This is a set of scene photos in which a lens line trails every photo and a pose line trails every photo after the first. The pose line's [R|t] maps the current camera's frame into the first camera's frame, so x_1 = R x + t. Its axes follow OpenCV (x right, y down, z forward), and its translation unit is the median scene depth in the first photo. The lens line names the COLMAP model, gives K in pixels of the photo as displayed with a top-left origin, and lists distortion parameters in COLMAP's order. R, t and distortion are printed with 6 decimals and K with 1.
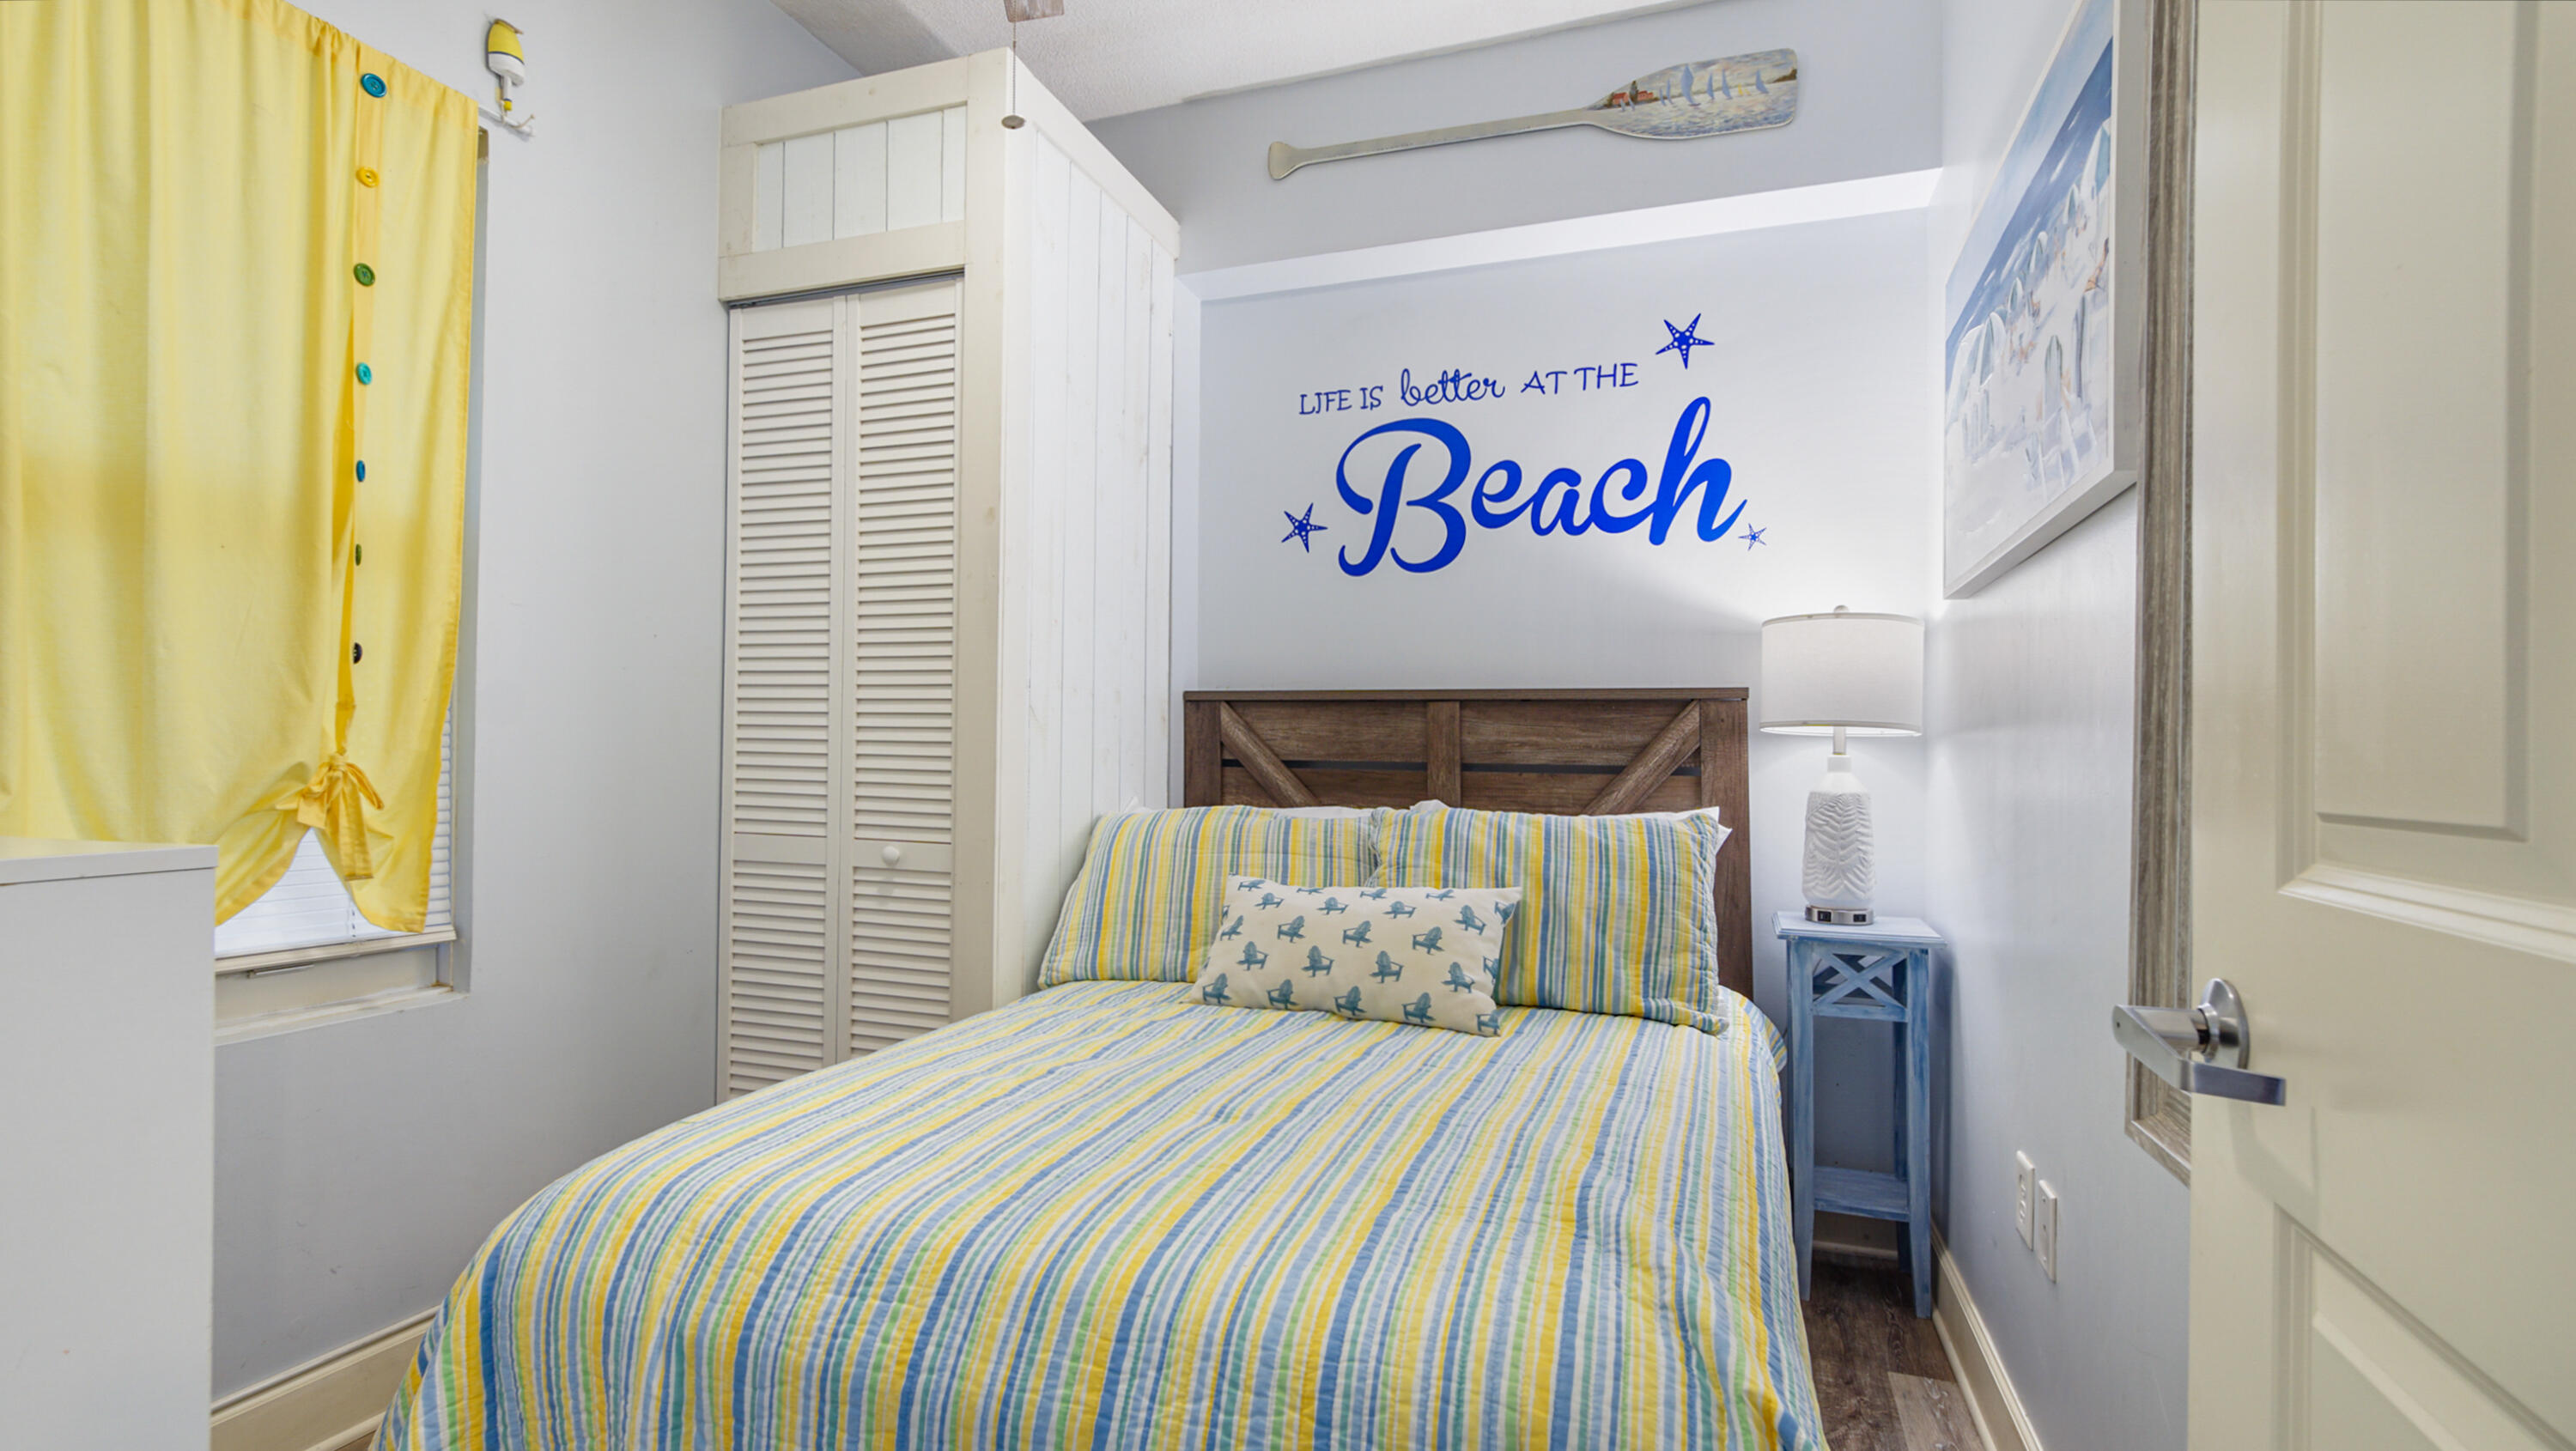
lens RADIAL K [[1178.4, 0, 1299.2], [0, 1178.4, 684.4], [0, 0, 1]] dist [-0.019769, 0.000012]
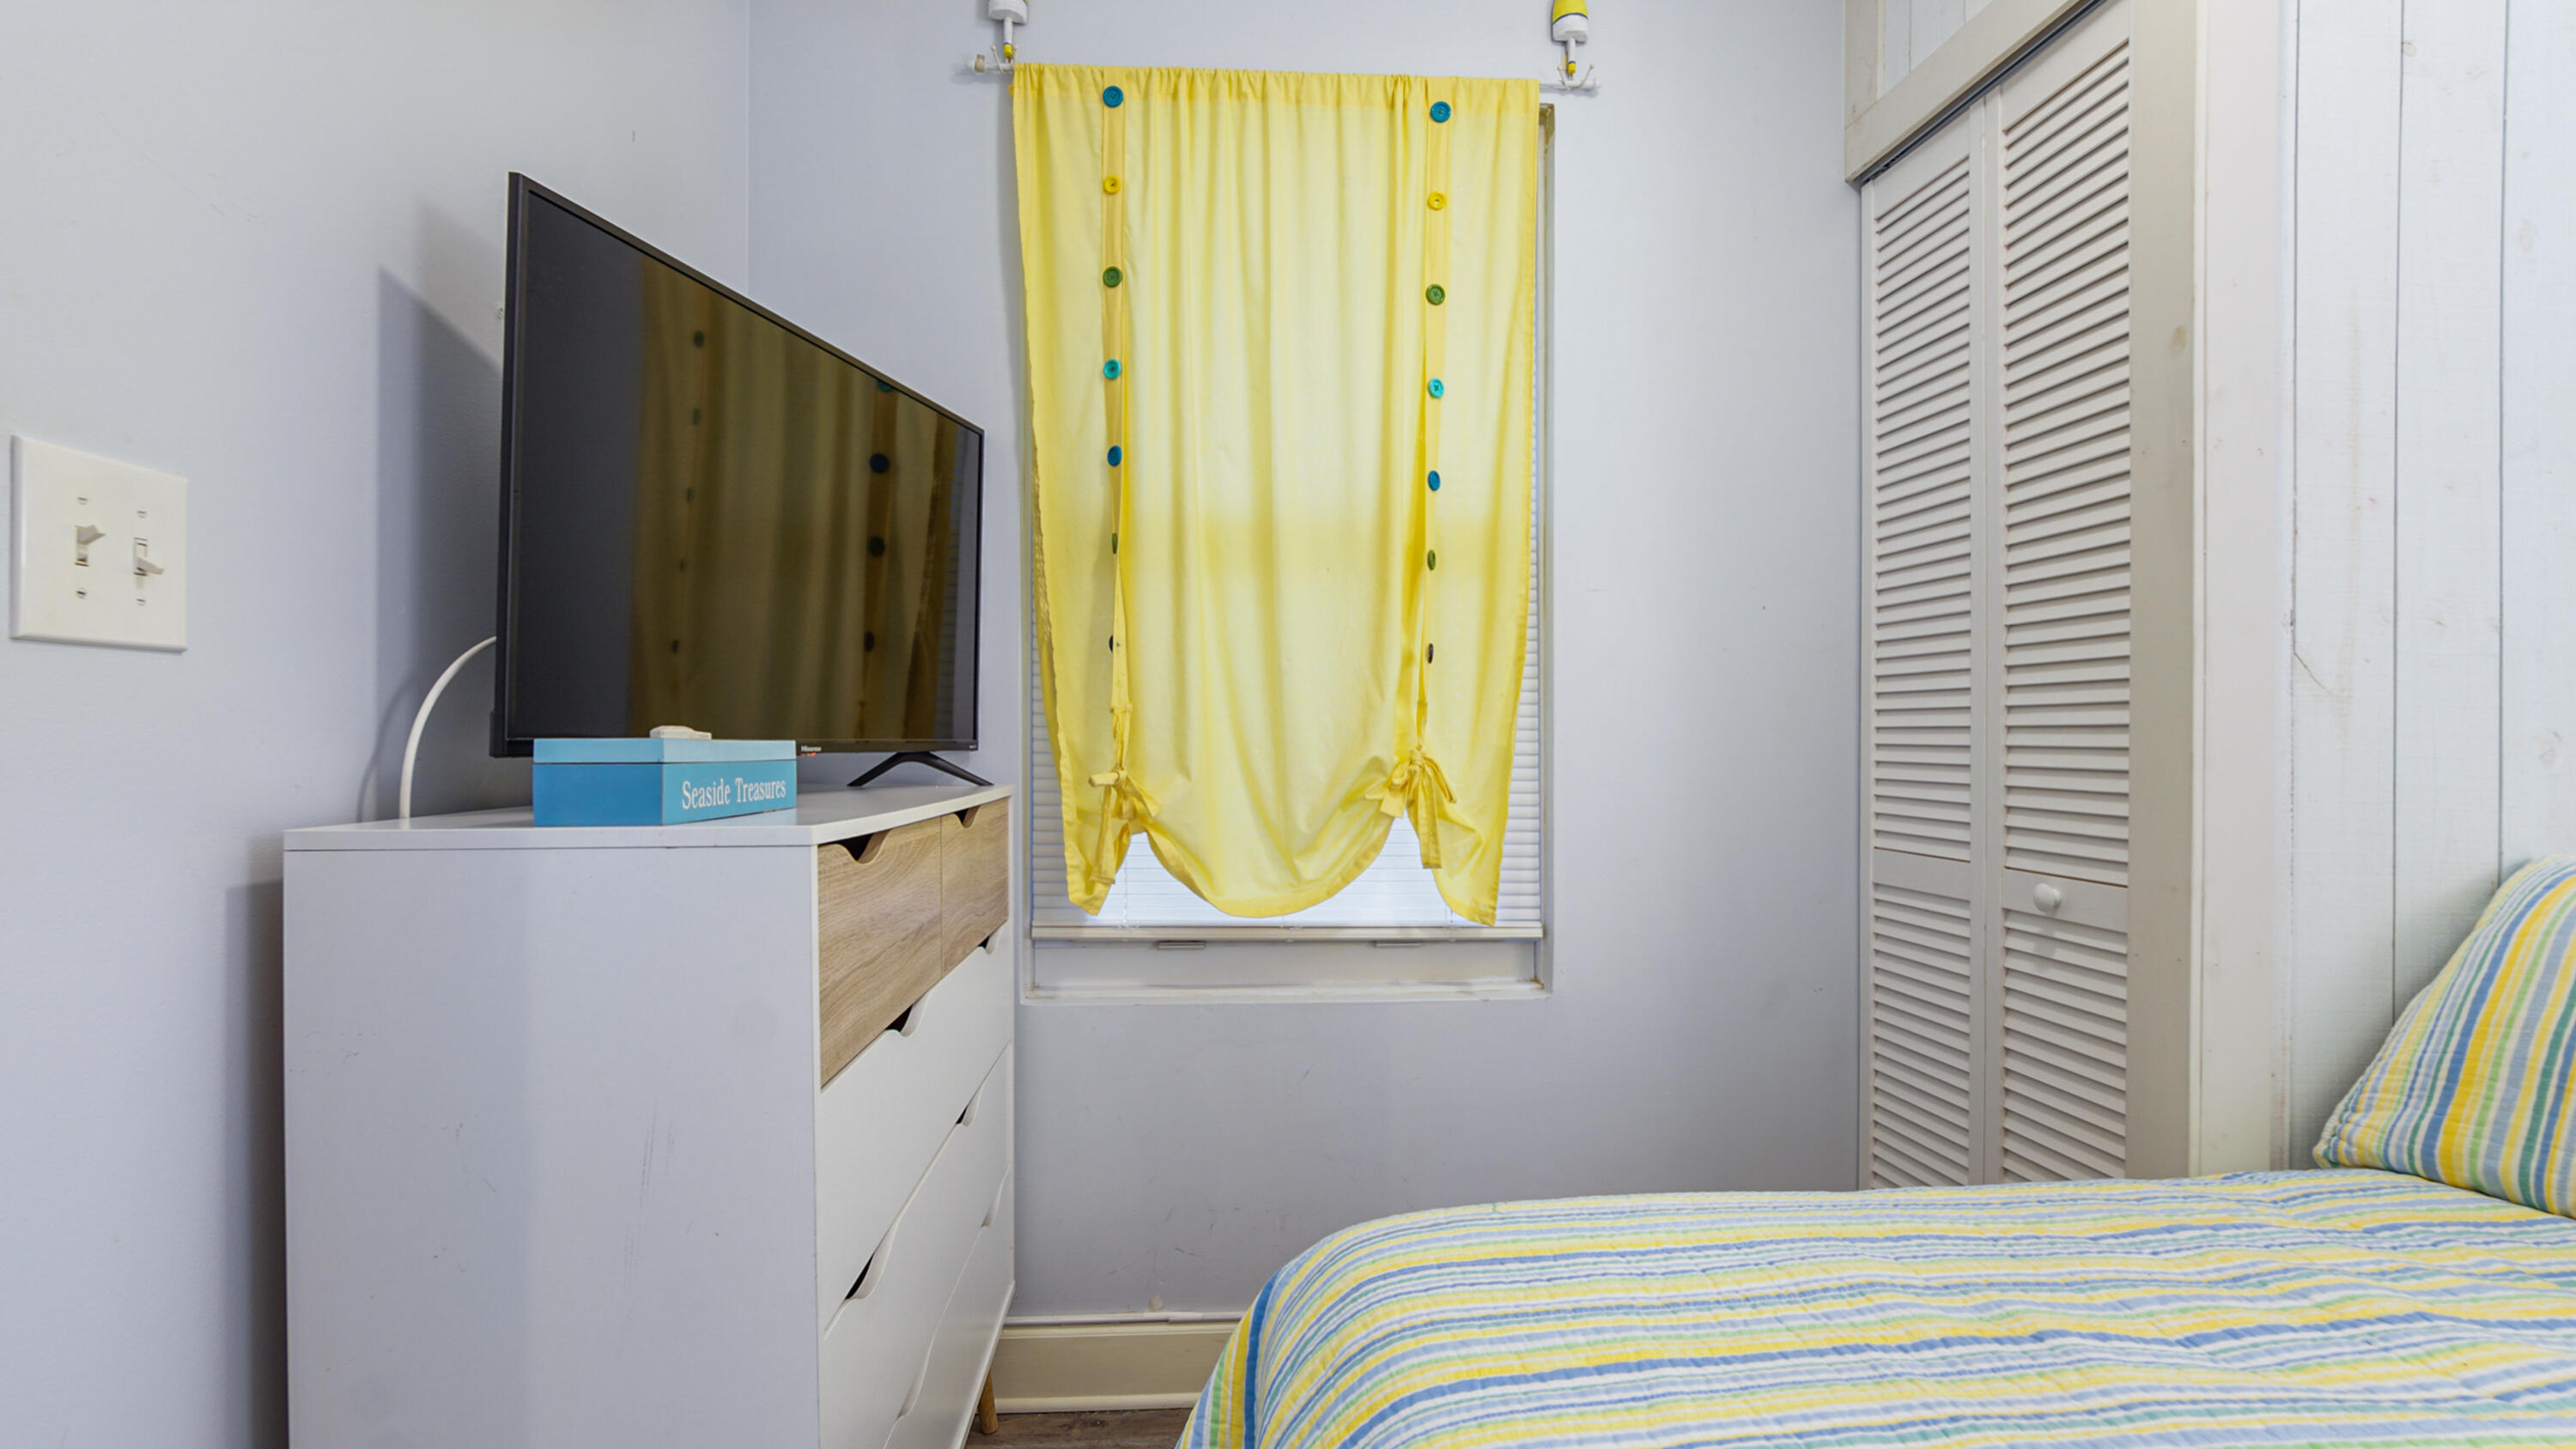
lens RADIAL K [[1209.4, 0, 1288.0], [0, 1209.4, 724.5], [0, 0, 1]] dist [-0.004215, -0.008918]
pose [[0.397941, -0.024783, -0.917076, 0.137902], [0.056544, 0.998397, -0.002445, 0.031703], [0.915667, -0.050882, 0.398705, 0.427826]]
